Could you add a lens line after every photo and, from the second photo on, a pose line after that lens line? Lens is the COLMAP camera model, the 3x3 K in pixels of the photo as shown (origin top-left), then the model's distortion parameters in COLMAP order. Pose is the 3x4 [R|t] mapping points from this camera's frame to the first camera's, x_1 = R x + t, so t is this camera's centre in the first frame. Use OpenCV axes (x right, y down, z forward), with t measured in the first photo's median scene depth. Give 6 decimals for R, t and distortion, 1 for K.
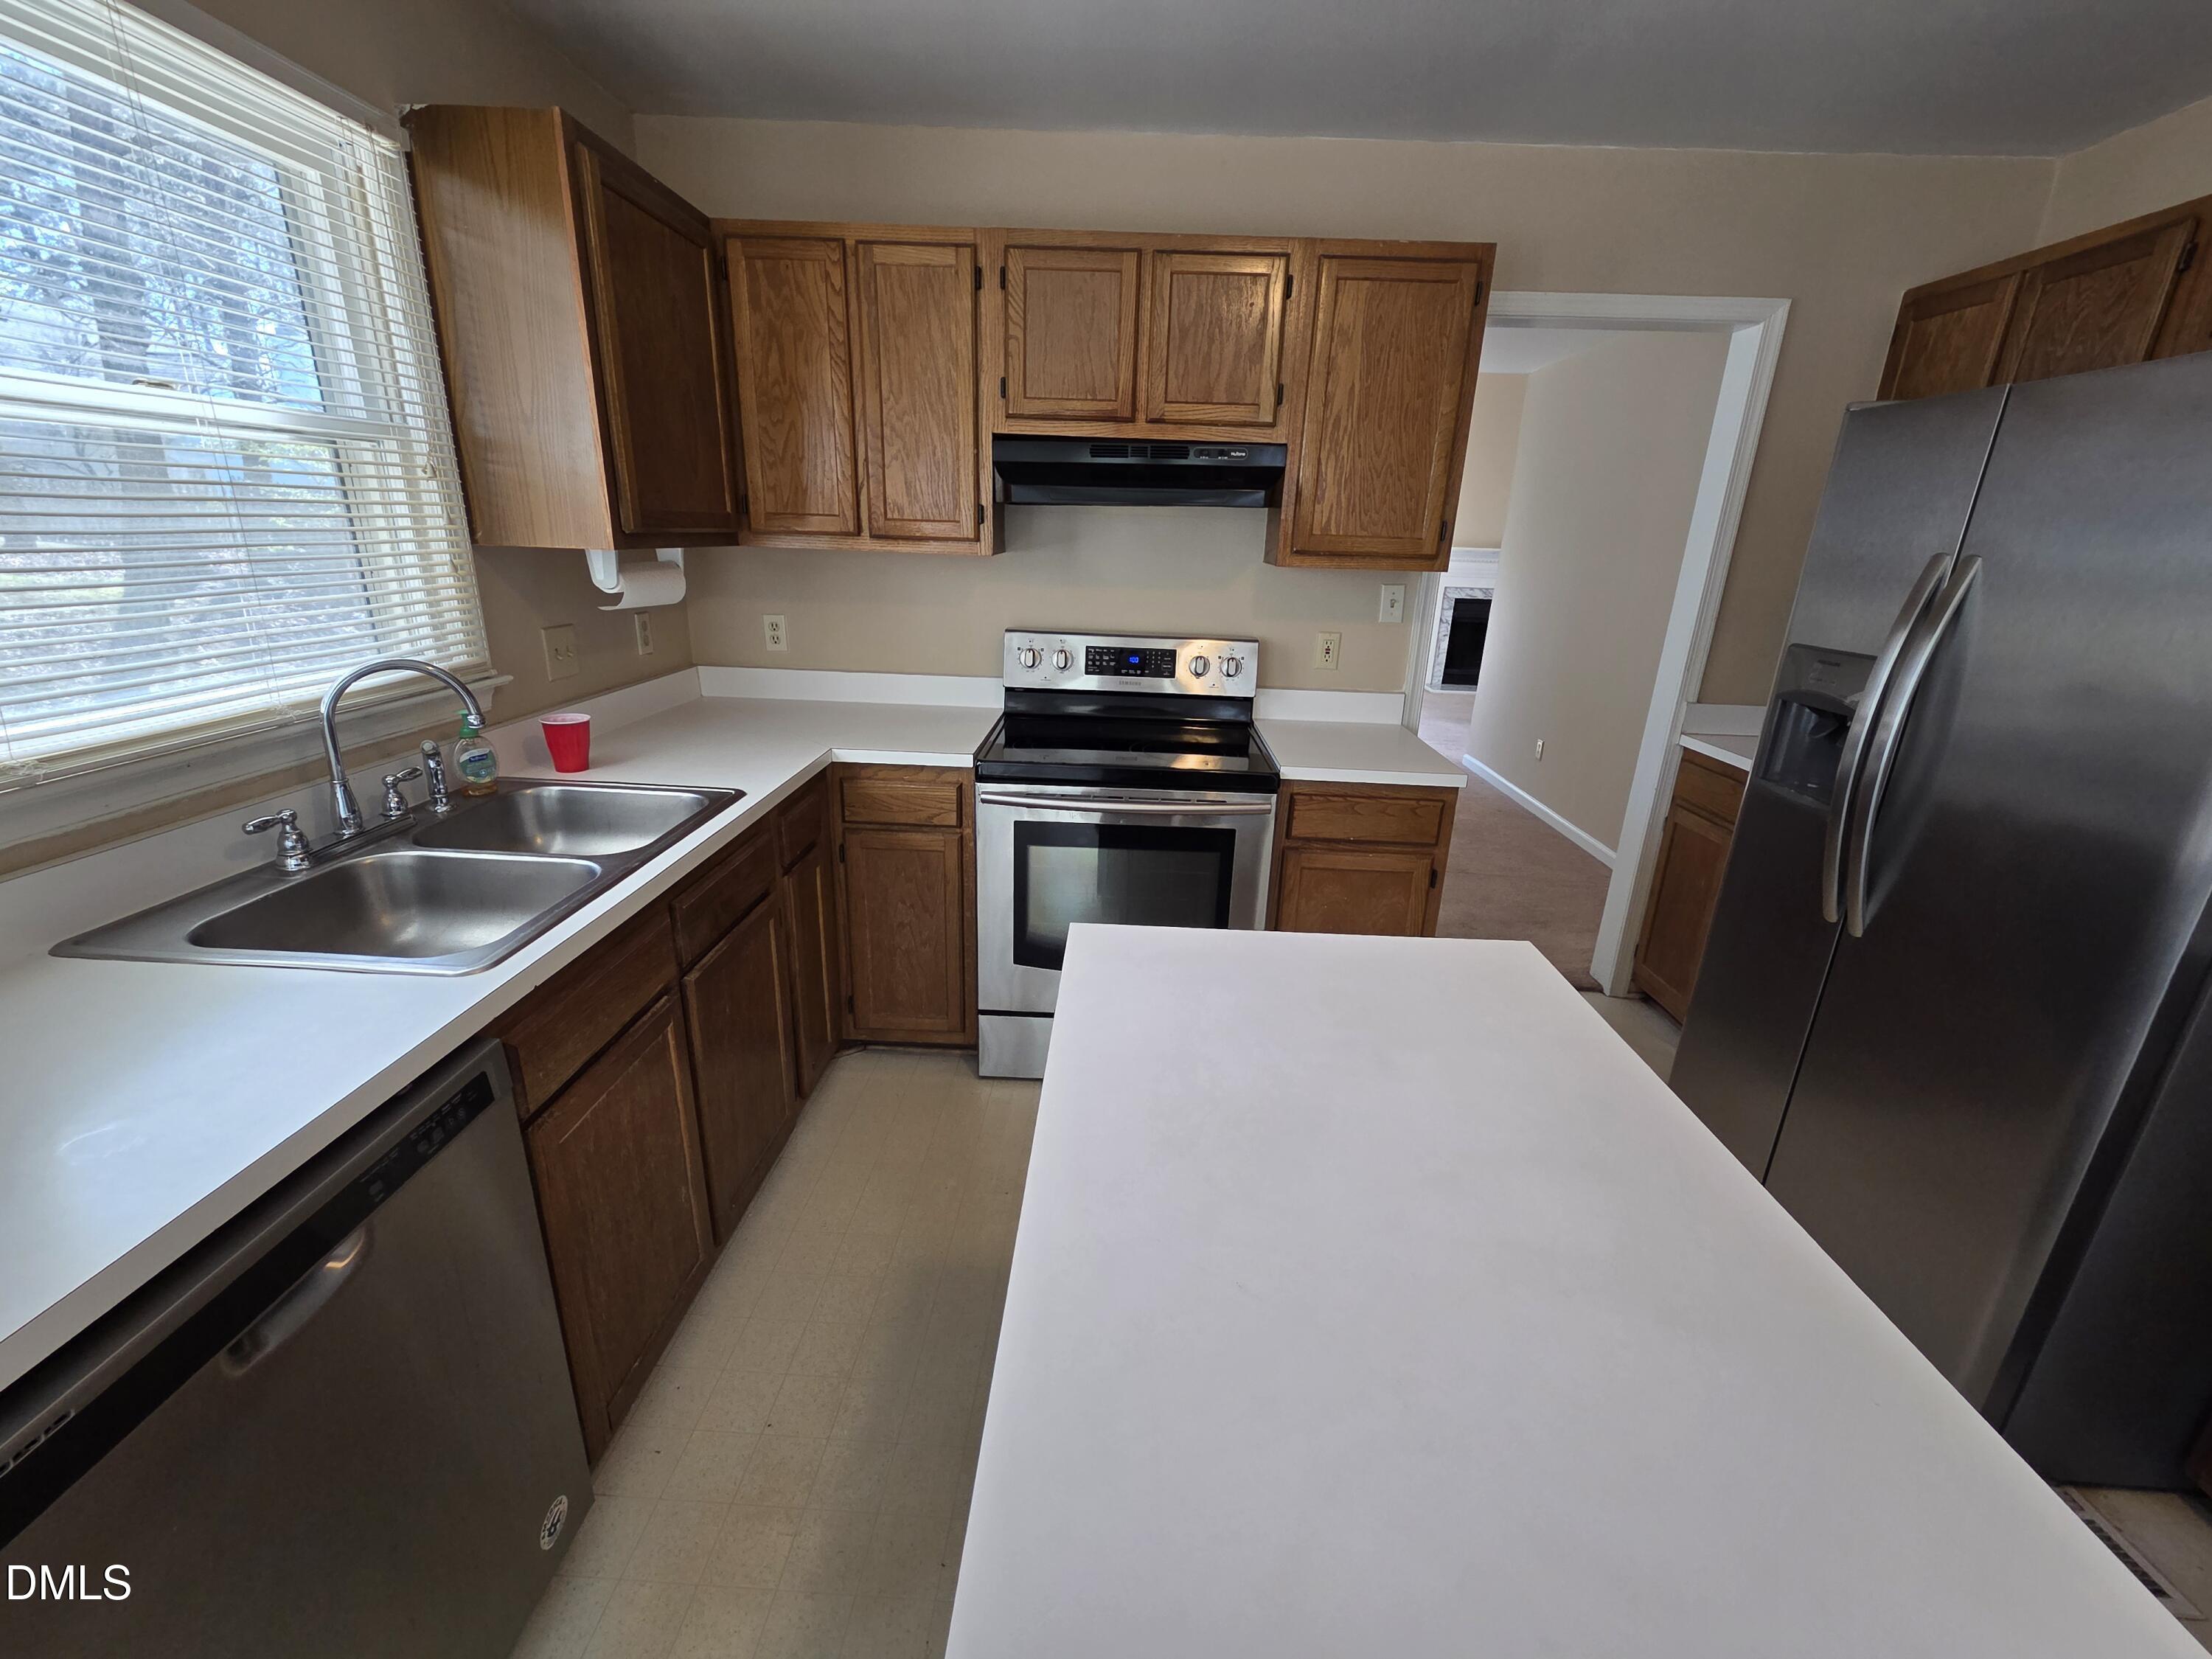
lens RADIAL K [[907.3, 0, 1104.9], [0, 907.3, 830.6], [0, 0, 1]] dist [0.002254, -0.000610]
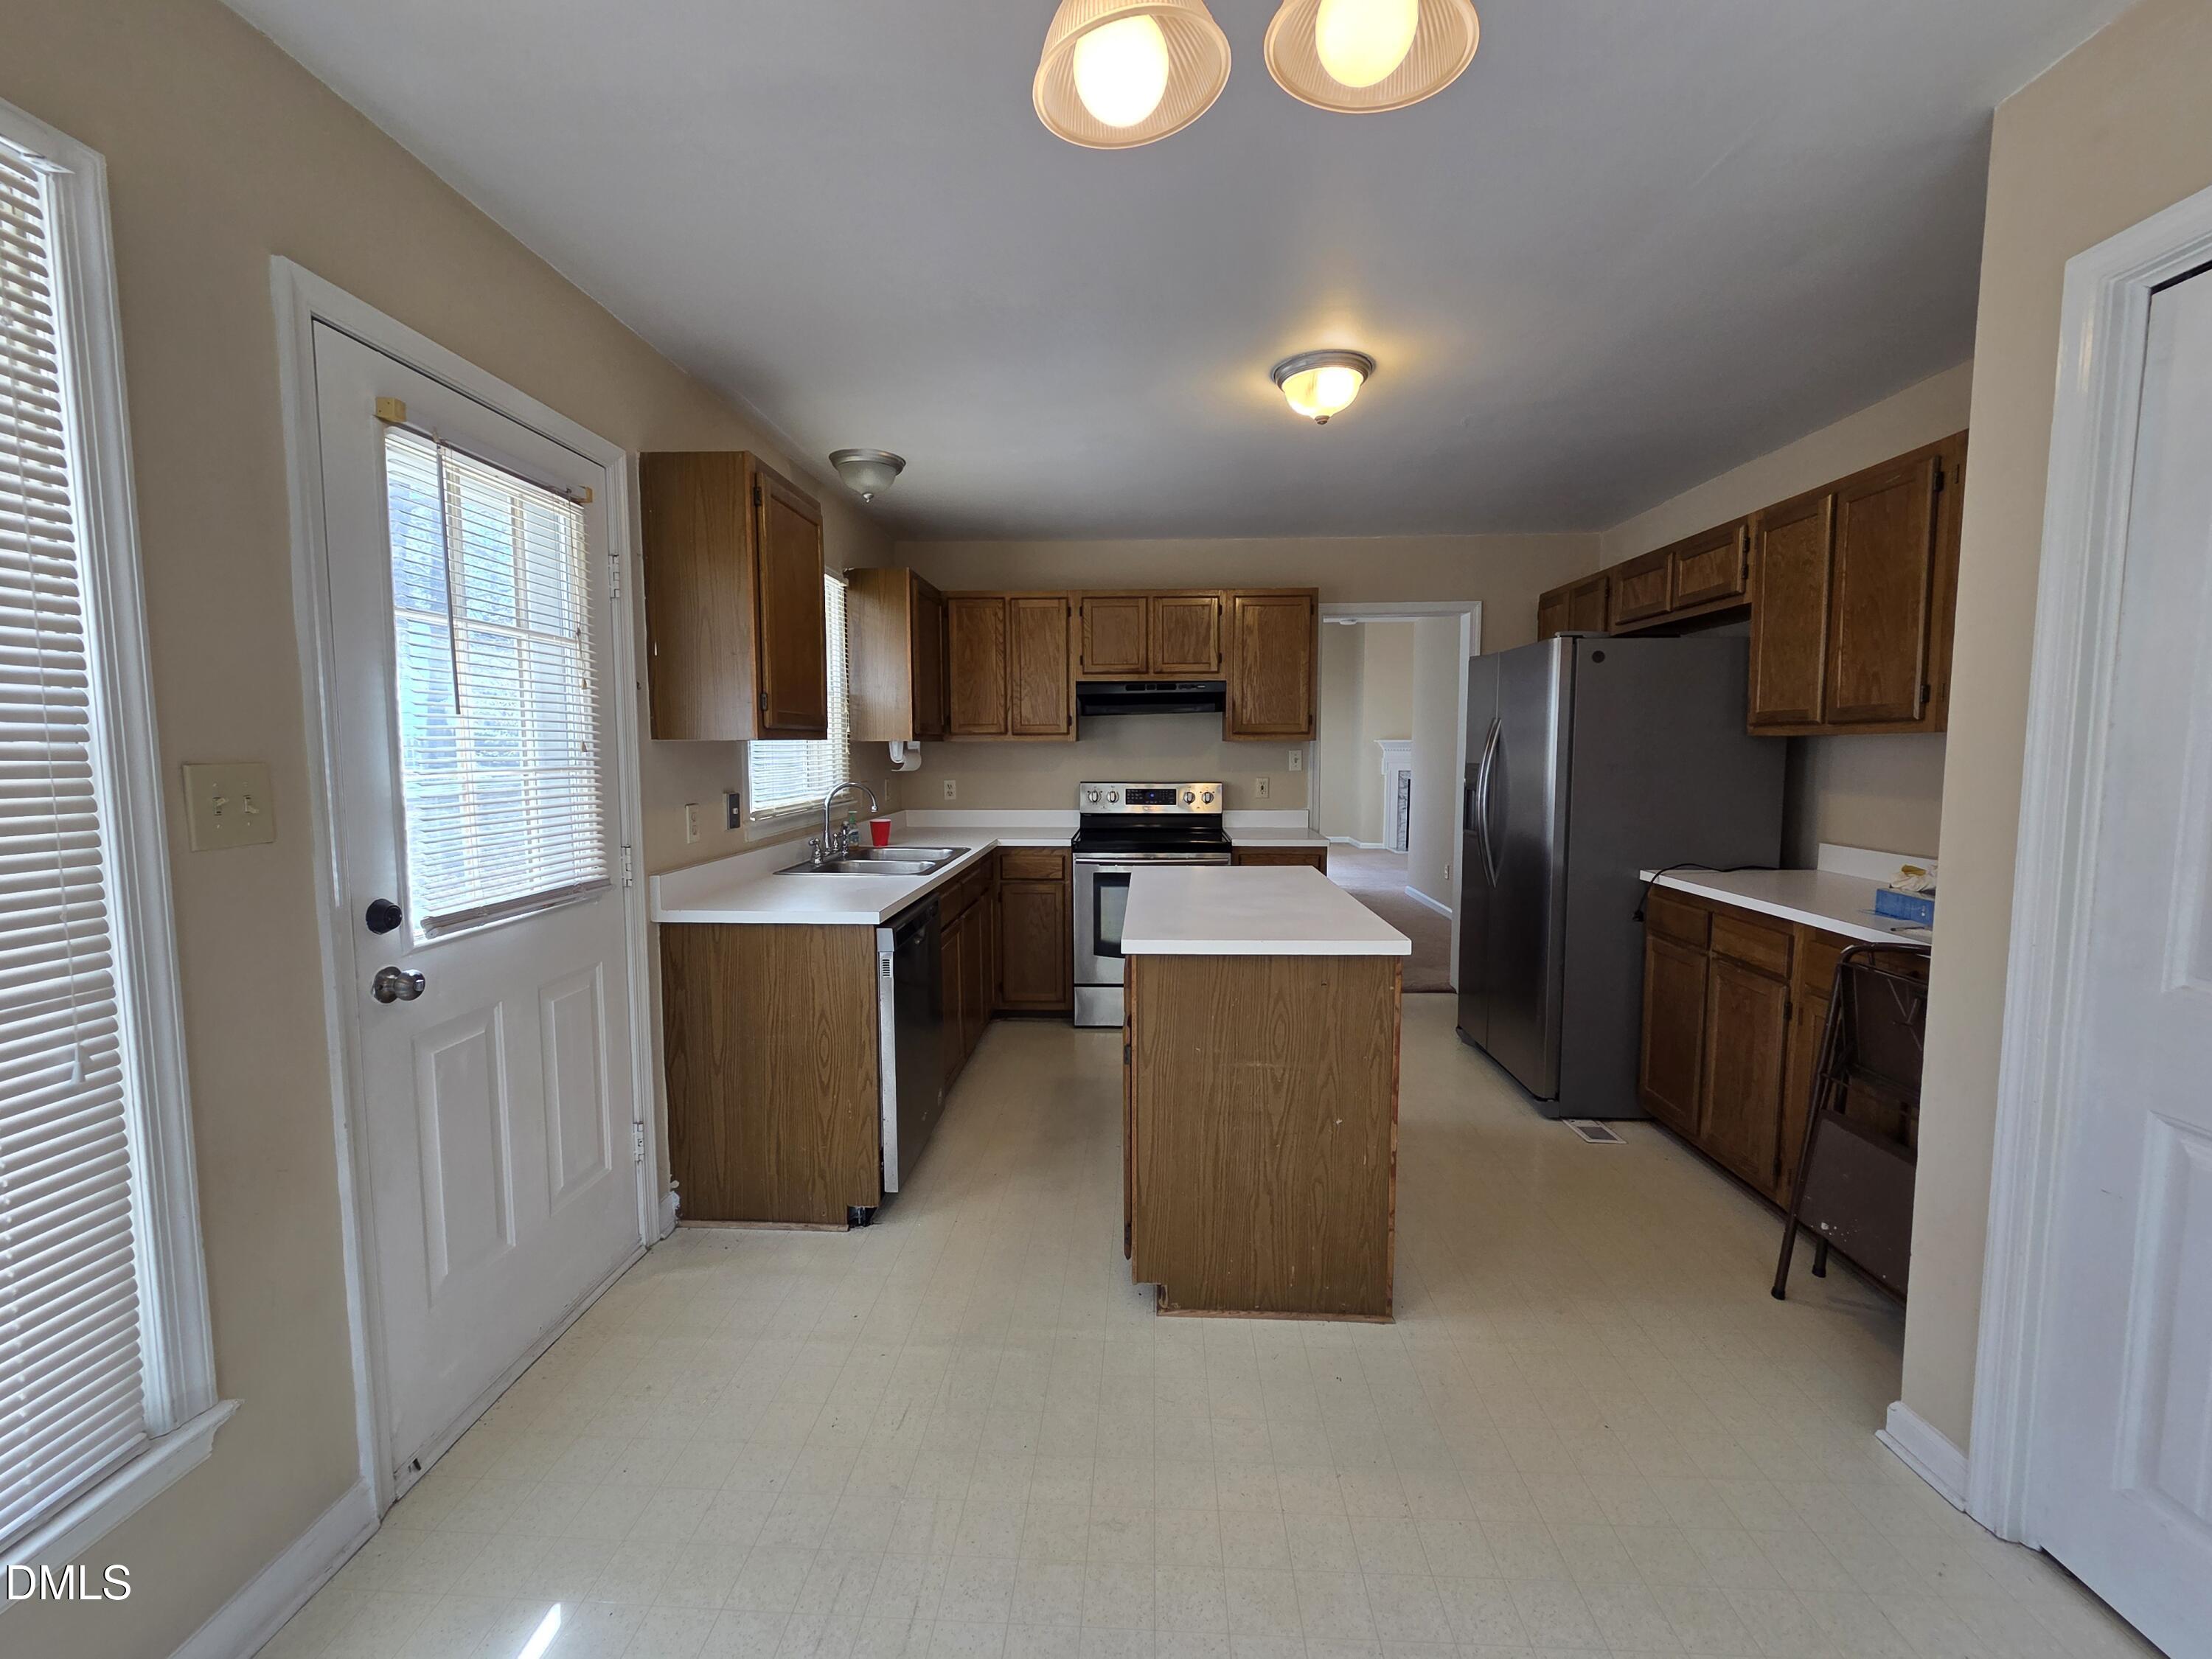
lens RADIAL K [[907.3, 0, 1114.5], [0, 907.3, 825.6], [0, 0, 1]] dist [0.002254, -0.000610]
pose [[0.999263, -0.037456, -0.008362, -0.035367], [0.034563, 0.973017, -0.228128, 0.315526], [0.016681, 0.227671, 0.973595, -0.836708]]
